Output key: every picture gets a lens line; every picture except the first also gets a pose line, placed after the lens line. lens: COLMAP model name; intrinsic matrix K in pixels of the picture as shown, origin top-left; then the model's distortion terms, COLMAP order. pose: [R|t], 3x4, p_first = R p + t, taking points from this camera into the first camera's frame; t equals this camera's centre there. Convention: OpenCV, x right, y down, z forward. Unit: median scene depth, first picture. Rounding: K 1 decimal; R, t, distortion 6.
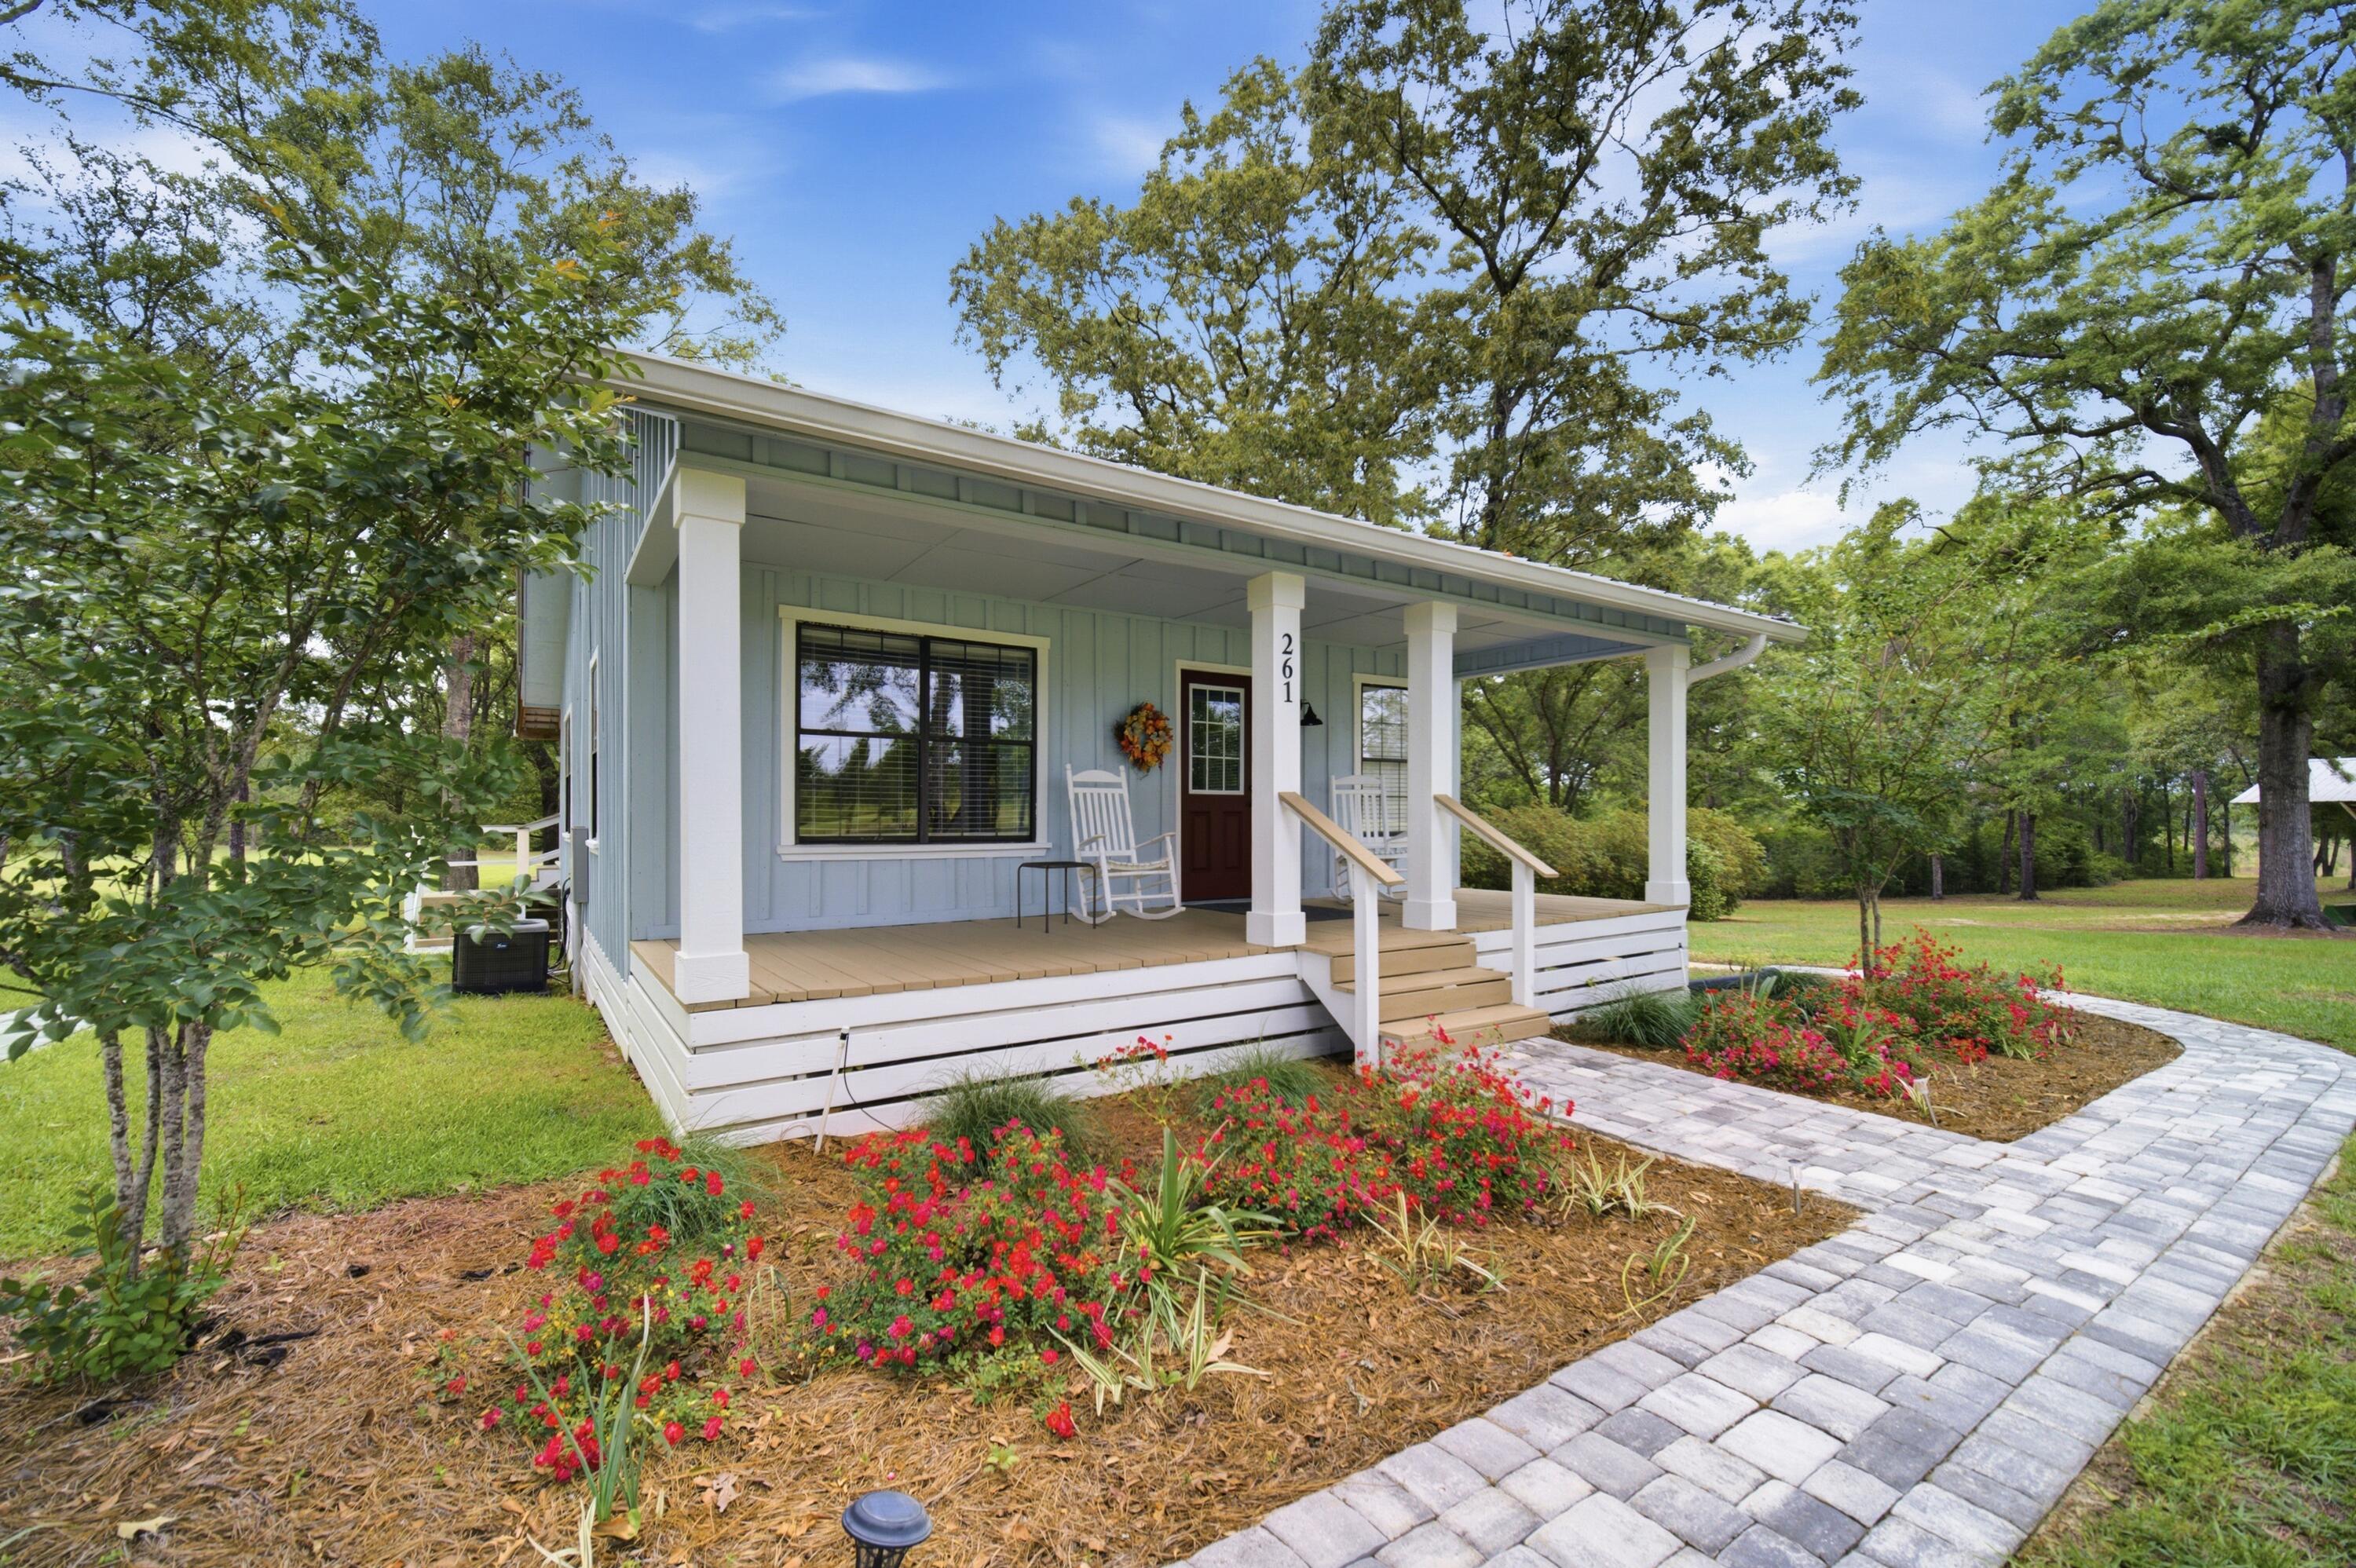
lens RADIAL K [[939.3, 0, 1170.7], [0, 939.3, 797.3], [0, 0, 1]] dist [-0.002397, -0.000335]
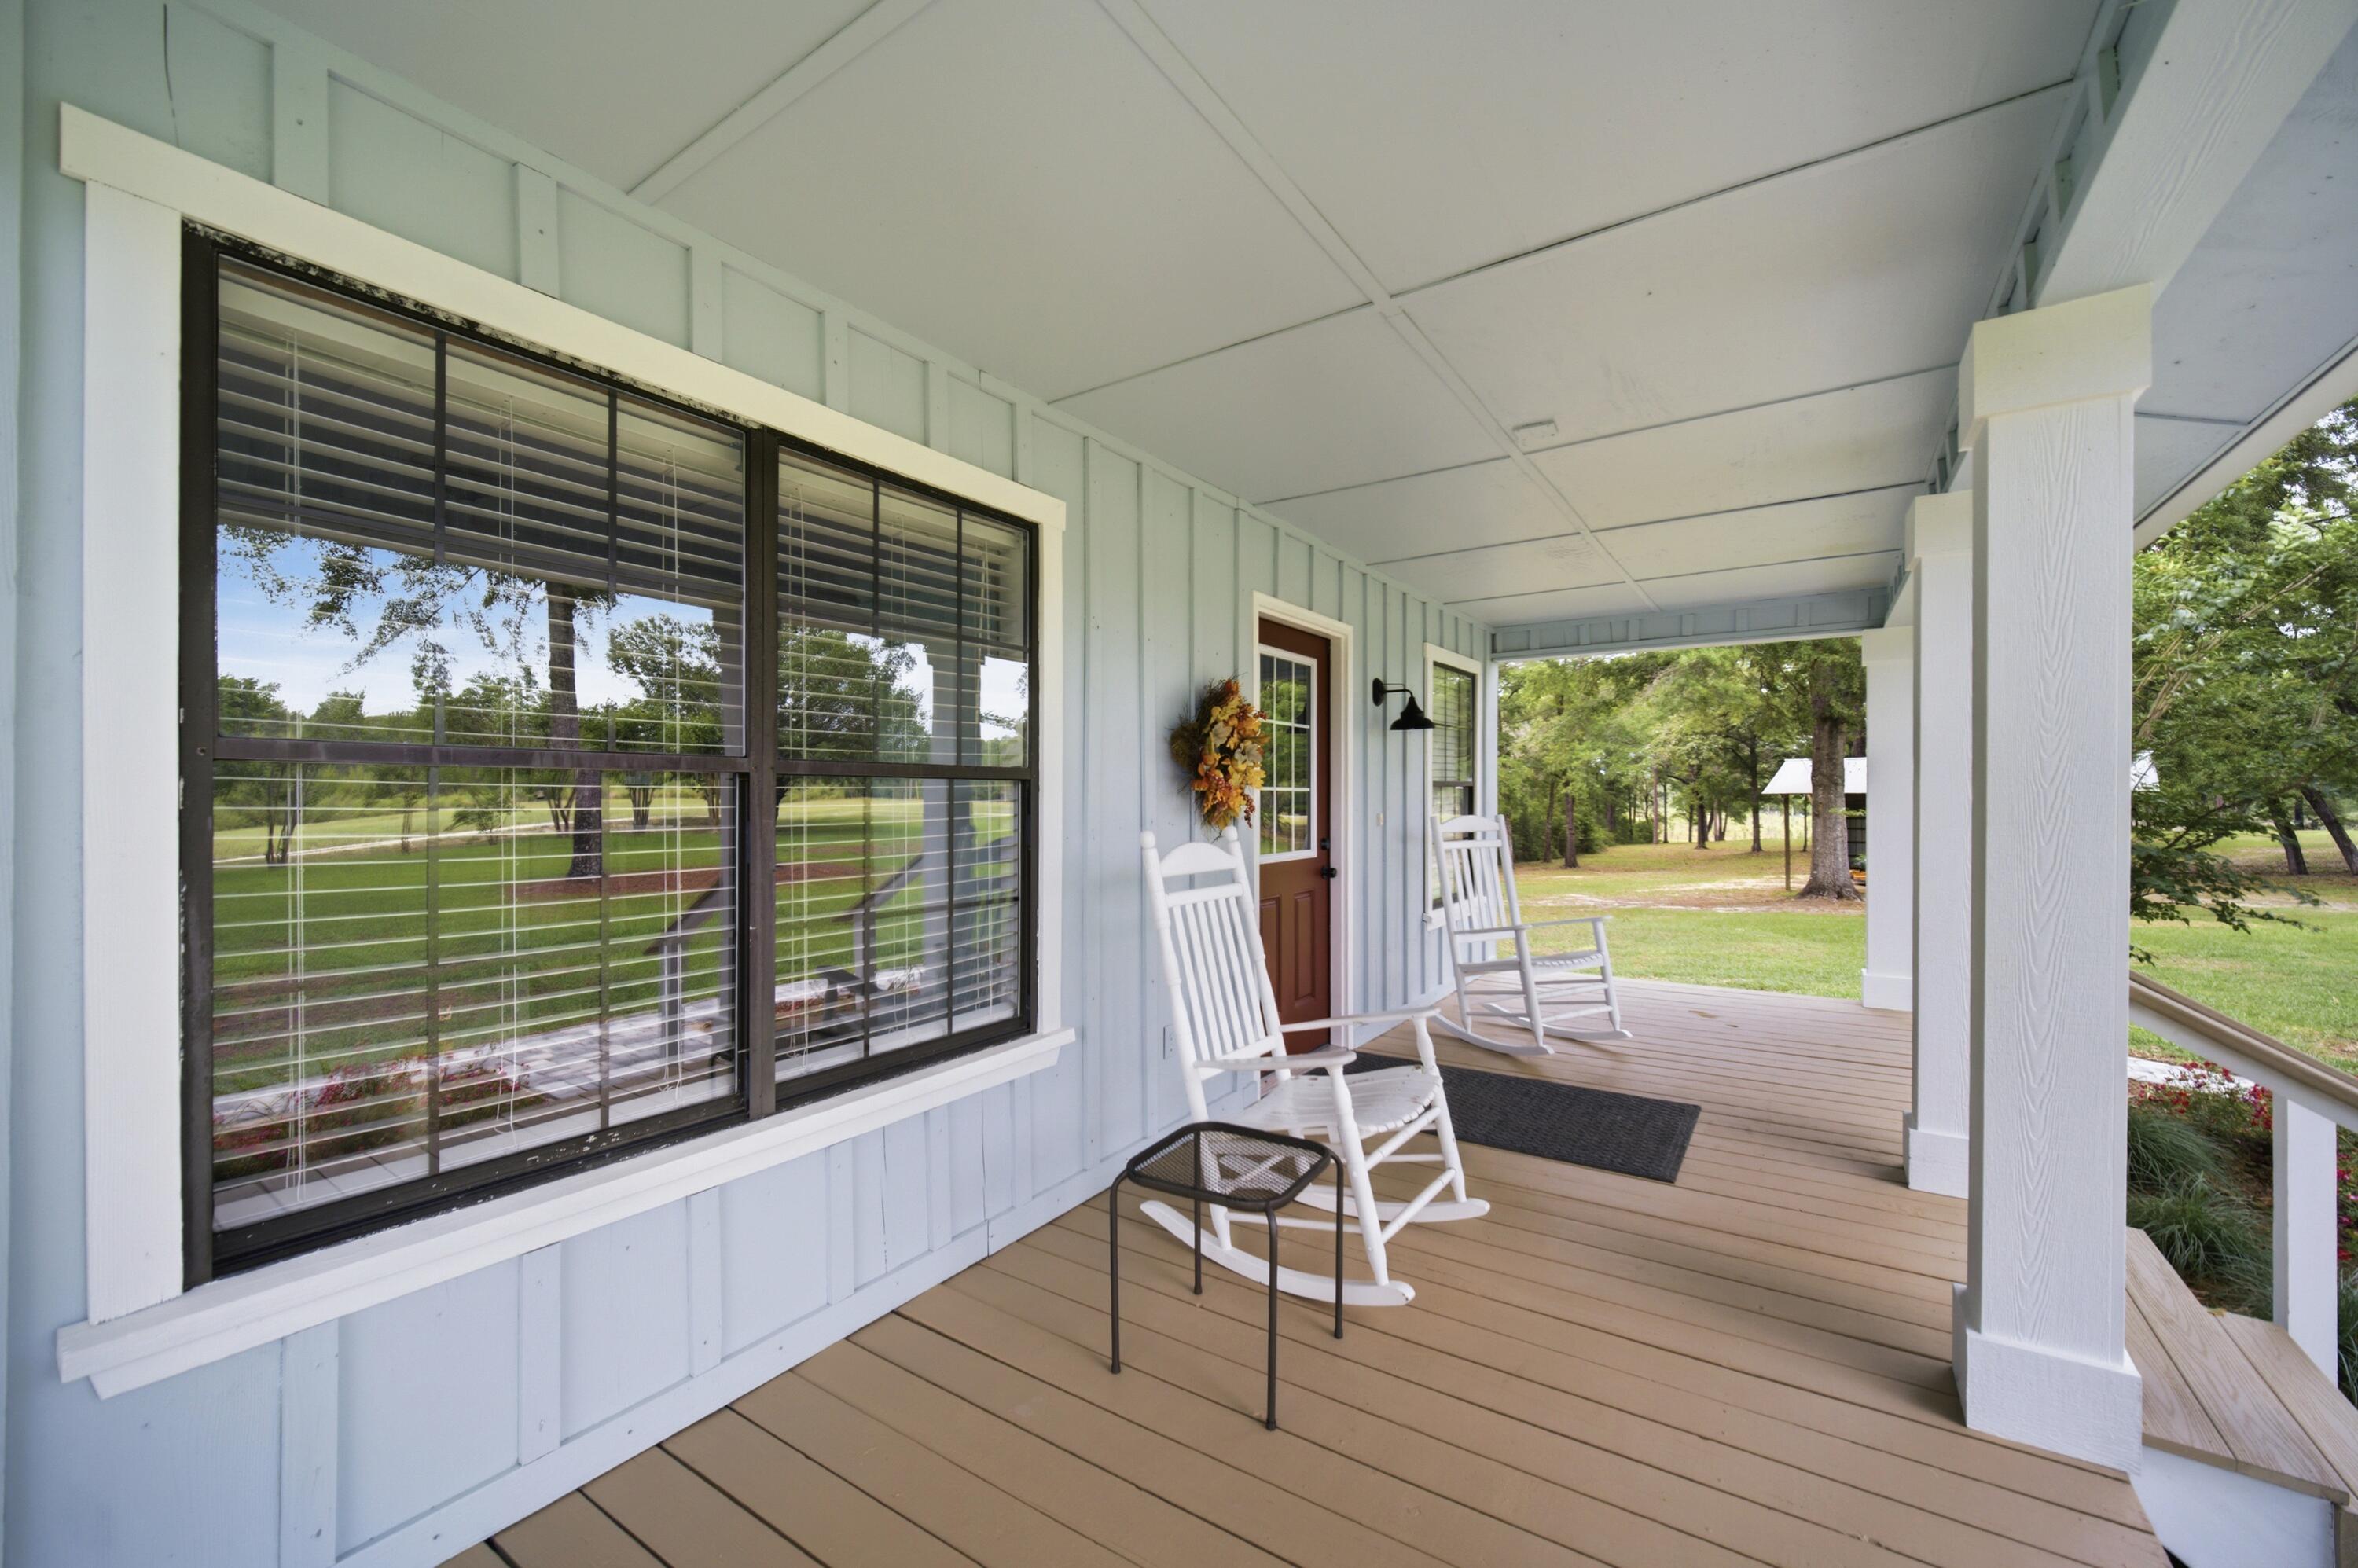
lens RADIAL K [[940.1, 0, 1171.6], [0, 940.1, 797.3], [0, 0, 1]] dist [-0.002397, -0.000335]
pose [[0.922851, -0.010613, 0.385011, -0.206218], [0.003362, 0.999804, 0.019499, -0.047587], [-0.385142, -0.016701, 0.922706, 0.535133]]
